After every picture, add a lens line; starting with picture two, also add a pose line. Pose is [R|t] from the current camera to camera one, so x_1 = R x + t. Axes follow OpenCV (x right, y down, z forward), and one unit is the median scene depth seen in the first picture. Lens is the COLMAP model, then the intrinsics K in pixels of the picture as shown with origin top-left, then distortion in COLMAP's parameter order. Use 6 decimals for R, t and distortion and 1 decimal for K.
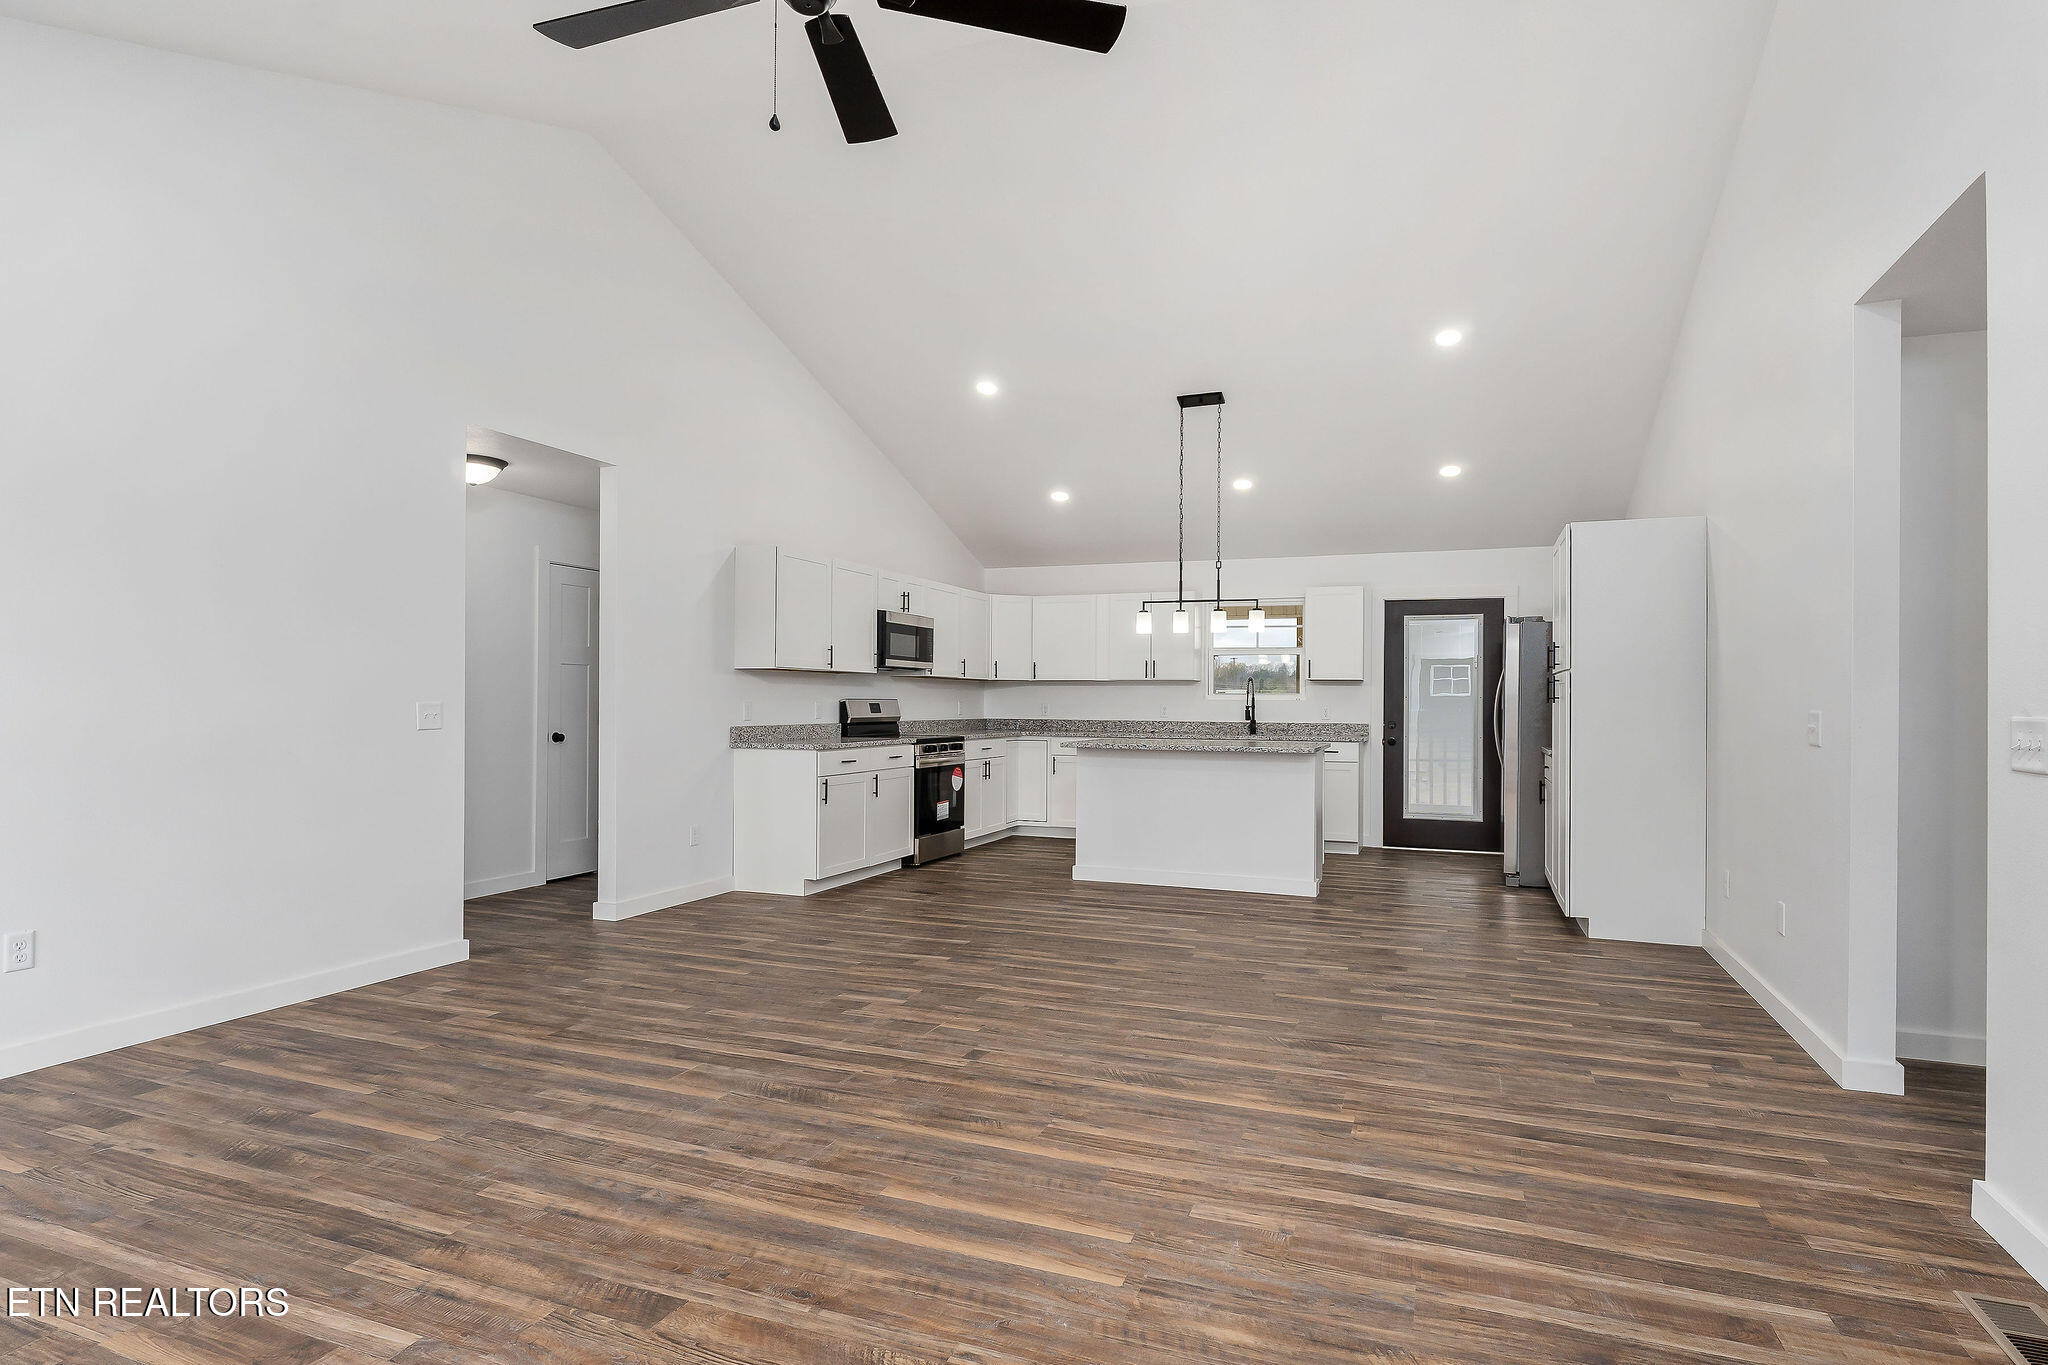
lens RADIAL K [[1074.2, 0, 1025.8], [0, 1074.2, 690.1], [0, 0, 1]] dist [-0.004579, 0.000790]
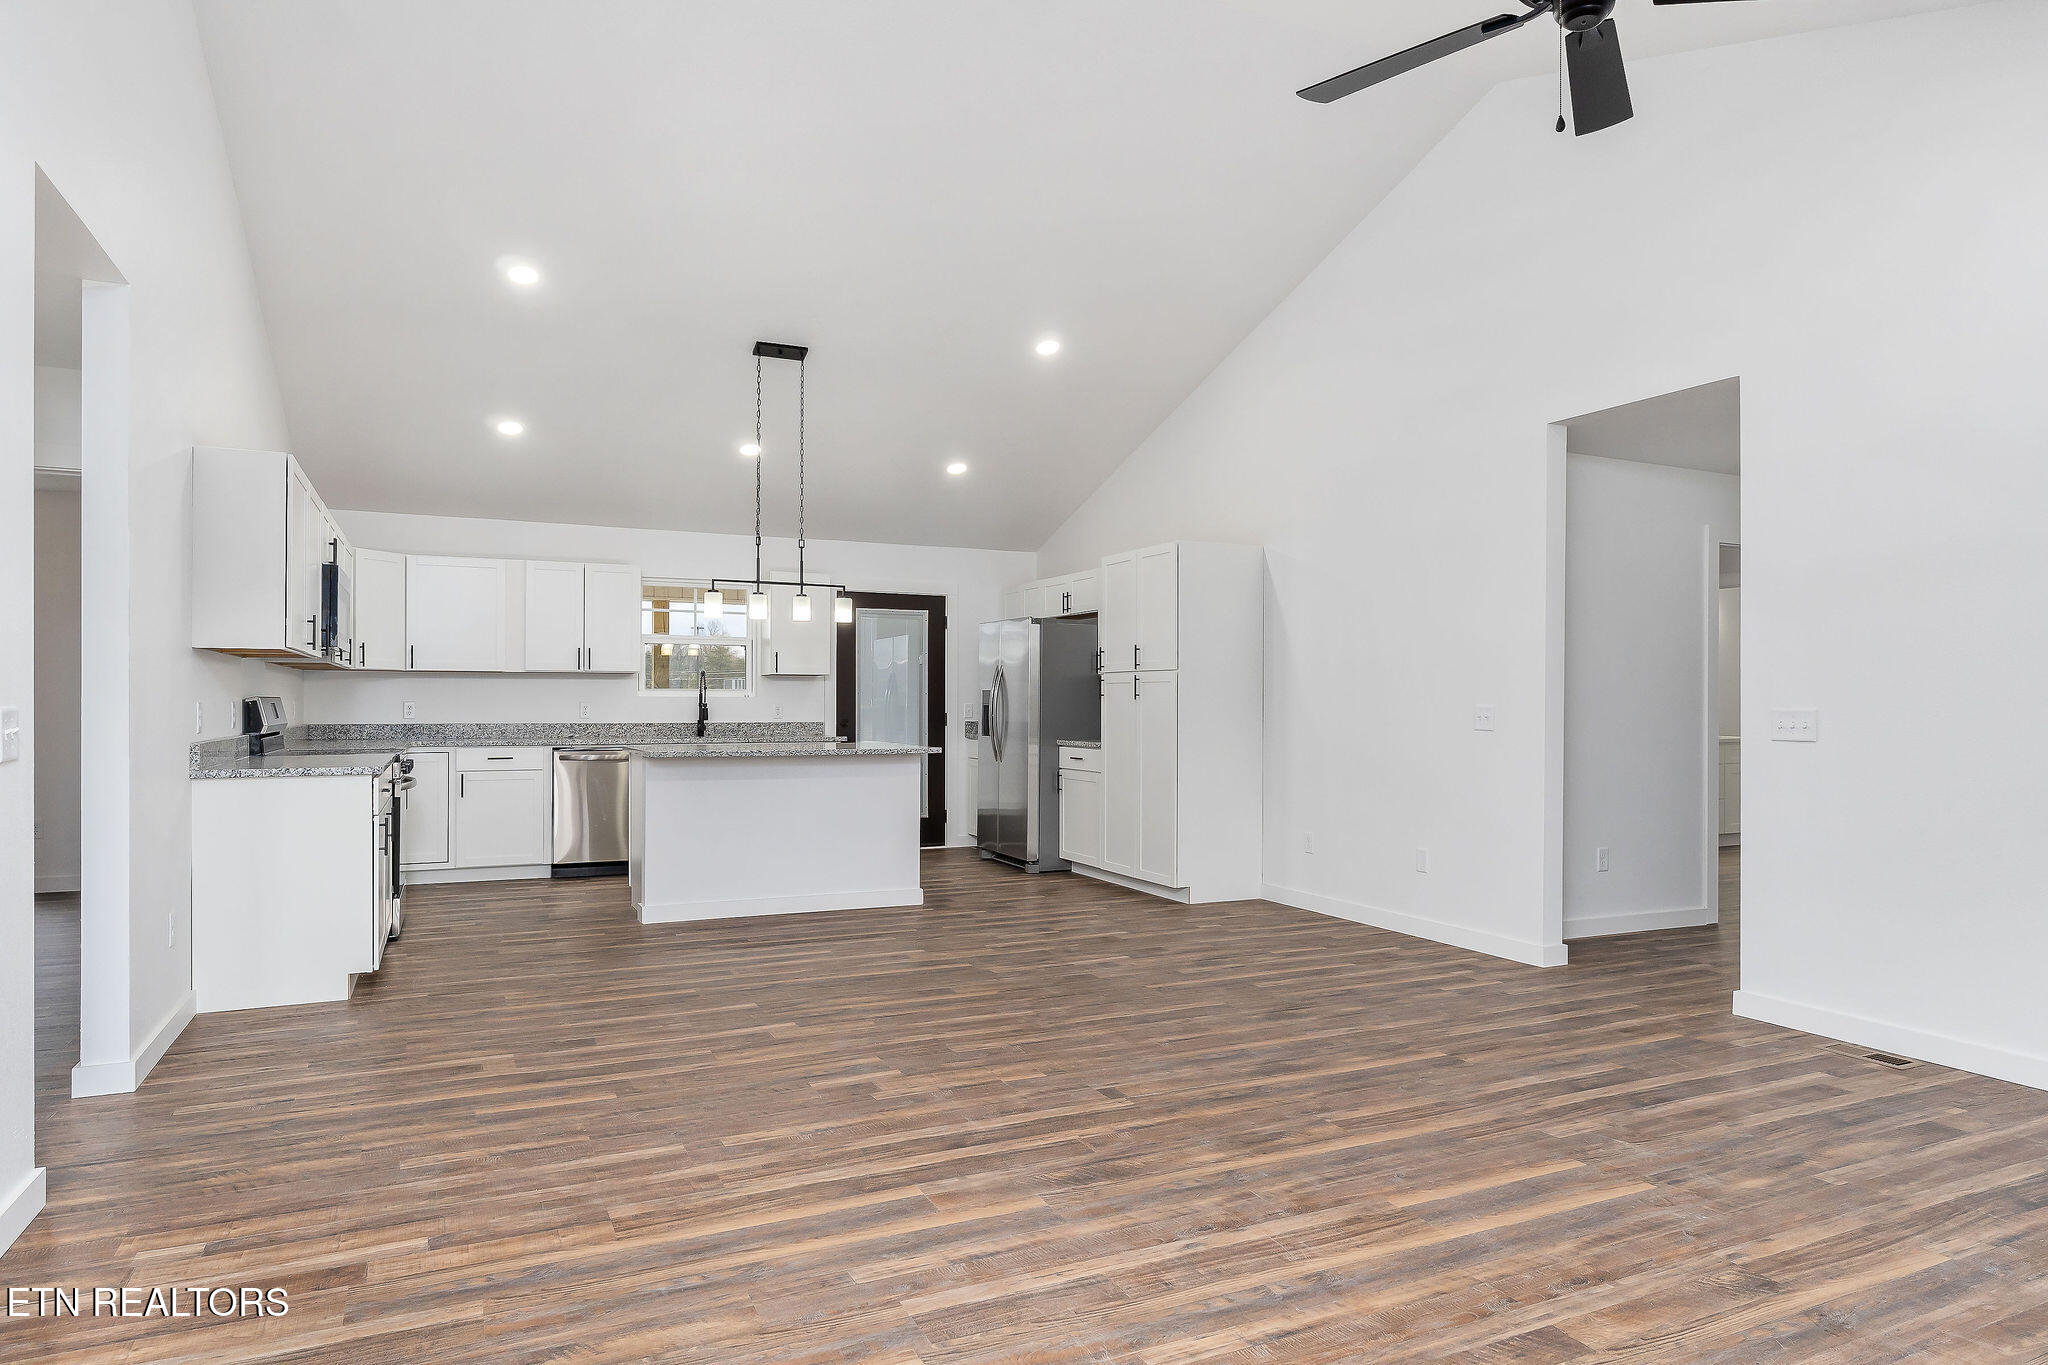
lens RADIAL K [[1229.8, 0, 1022.6], [0, 1229.8, 691.6], [0, 0, 1]] dist [-0.003999, -0.001672]
pose [[0.688981, 0.000008, 0.724779, -0.821215], [-0.005294, 0.999973, 0.005021, -0.002865], [-0.724760, -0.007296, 0.688963, 0.333375]]
